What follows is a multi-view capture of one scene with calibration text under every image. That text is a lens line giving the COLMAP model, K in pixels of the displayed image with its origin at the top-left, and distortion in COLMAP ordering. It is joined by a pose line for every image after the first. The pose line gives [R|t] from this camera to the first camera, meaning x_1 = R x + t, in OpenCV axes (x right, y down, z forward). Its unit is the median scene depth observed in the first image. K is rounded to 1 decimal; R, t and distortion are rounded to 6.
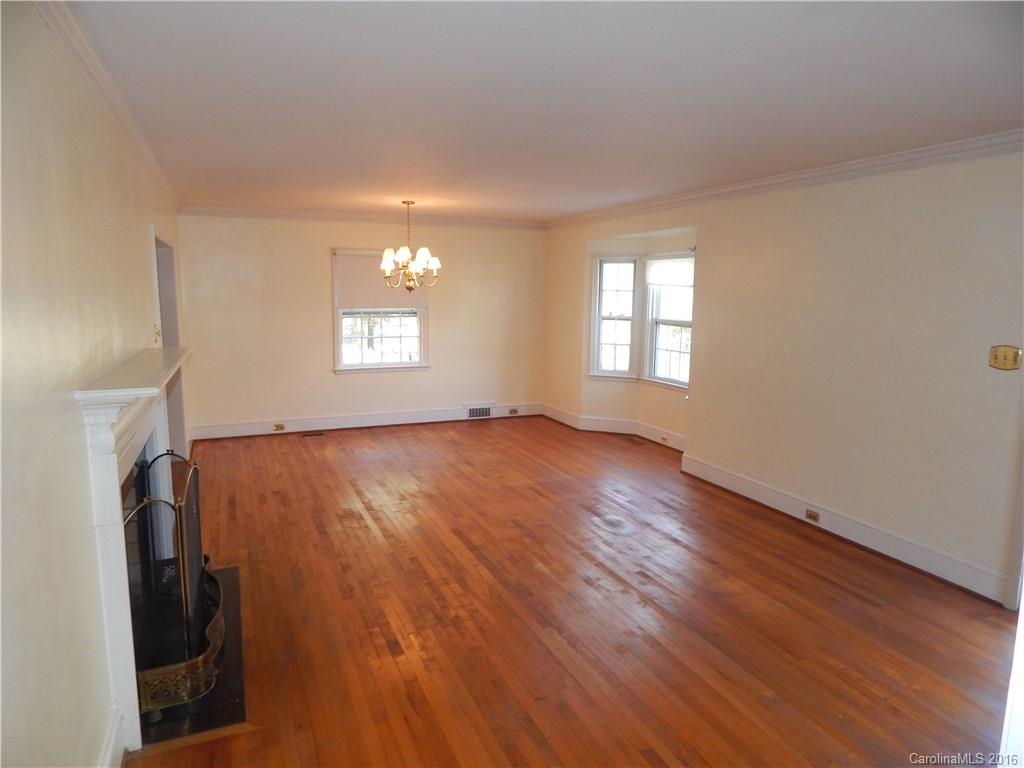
lens RADIAL K [[685.1, 0, 505.8], [0, 685.1, 385.5], [0, 0, 1]] dist [0.014657, -0.007957]
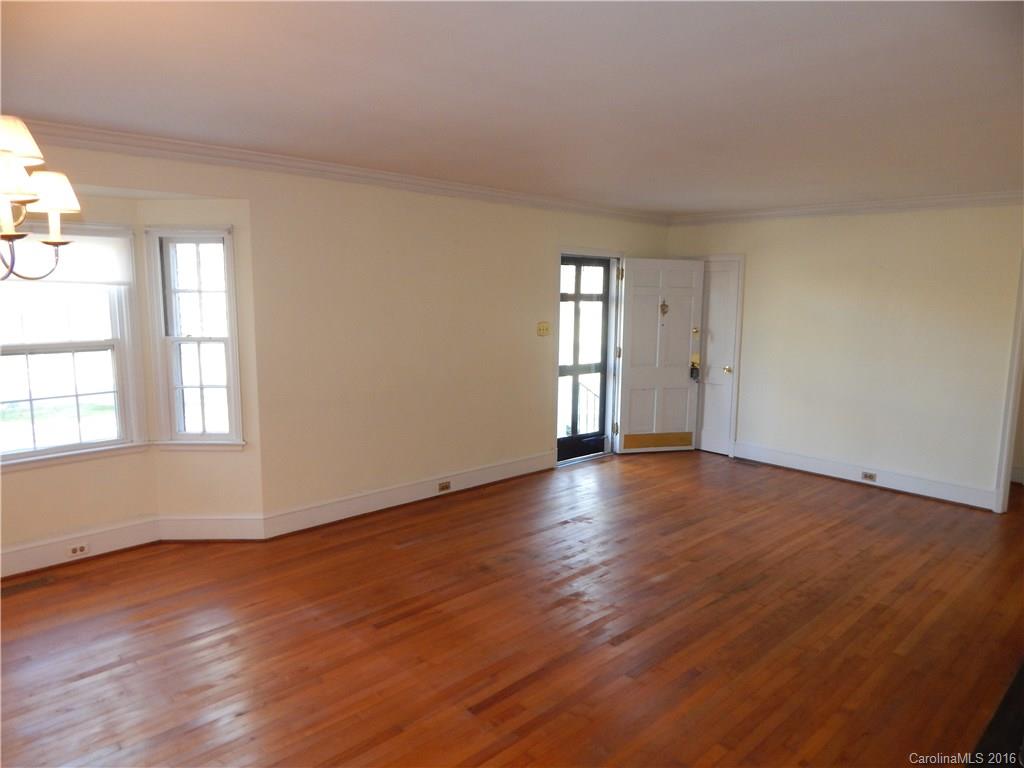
lens RADIAL K [[685.1, 0, 524.9], [0, 685.1, 377.6], [0, 0, 1]] dist [0.014657, -0.007957]
pose [[-0.377596, -0.134058, 0.916215, -0.452586], [0.121538, 0.973729, 0.192562, -0.137880], [-0.917960, 0.184065, -0.351383, 0.904692]]
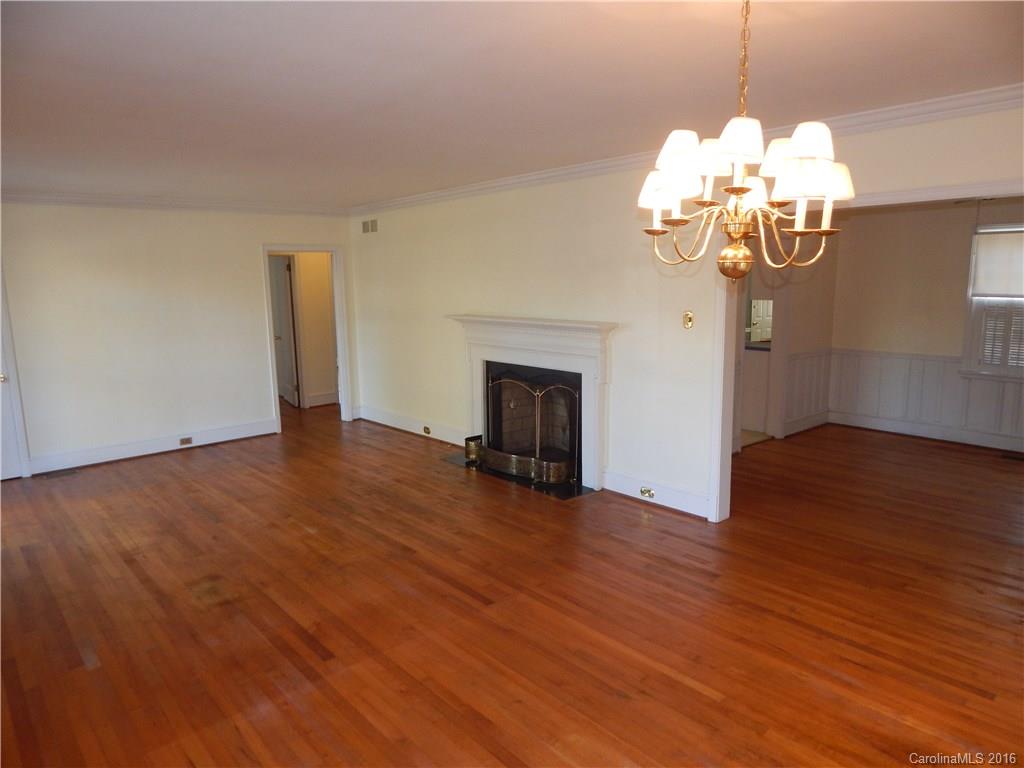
lens RADIAL K [[685.1, 0, 507.6], [0, 685.1, 379.8], [0, 0, 1]] dist [0.014657, -0.007957]
pose [[-0.947463, 0.063712, -0.313455, 0.051237], [-0.031401, 0.956702, 0.289372, -0.184040], [0.318319, 0.284012, -0.904439, 1.256875]]
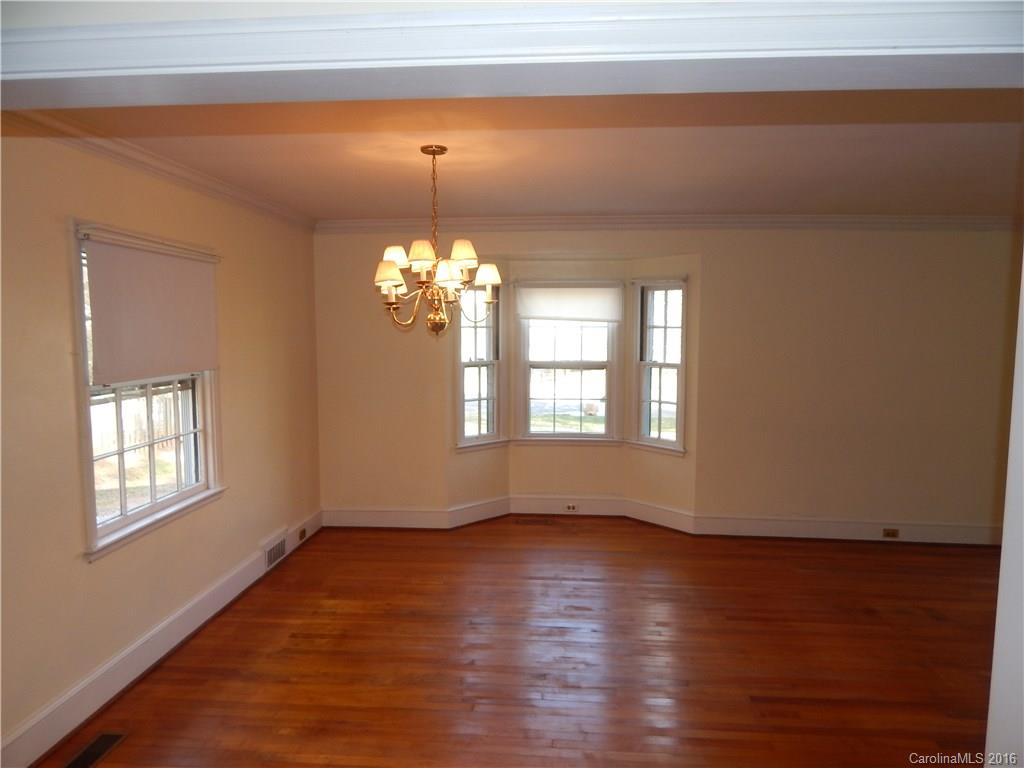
lens RADIAL K [[685.1, 0, 519.6], [0, 685.1, 377.6], [0, 0, 1]] dist [0.014657, -0.007957]
pose [[0.437221, -0.077757, 0.895986, -0.553545], [0.124243, 0.991925, 0.025455, -0.112178], [-0.890731, 0.100191, 0.443352, 0.738730]]
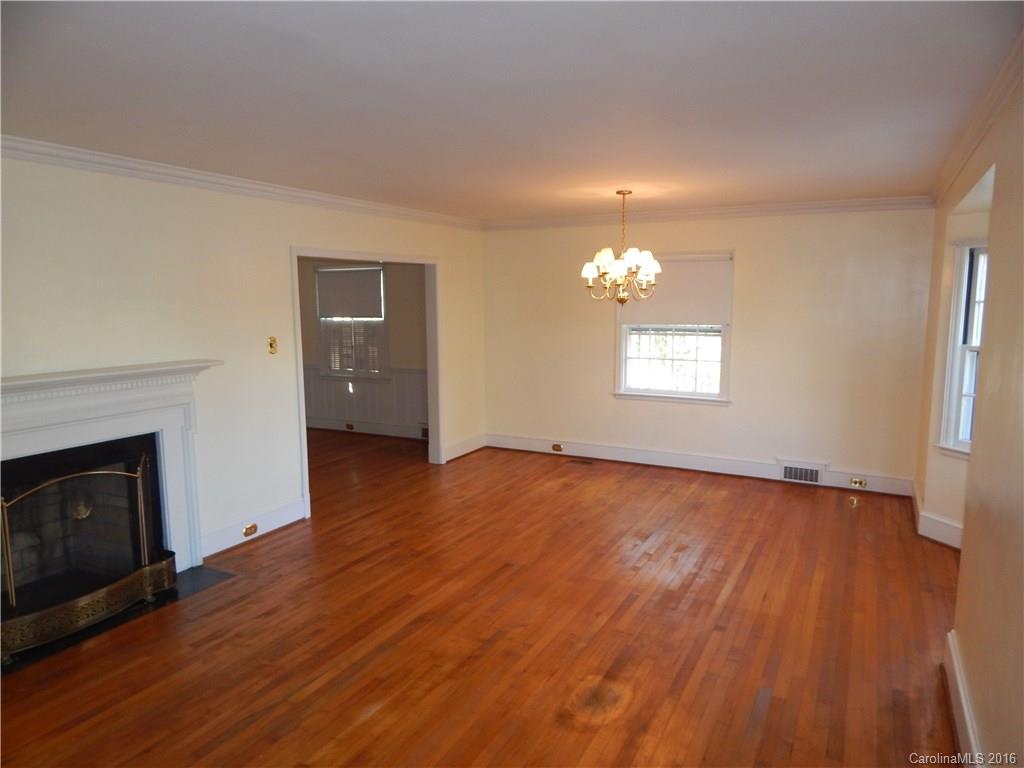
lens RADIAL K [[685.1, 0, 518.4], [0, 685.1, 384.1], [0, 0, 1]] dist [0.014657, -0.007957]
pose [[0.645732, 0.092277, -0.757968, 0.391845], [-0.104614, 0.994002, 0.031889, -0.058538], [0.756364, 0.058702, 0.651512, 0.398827]]
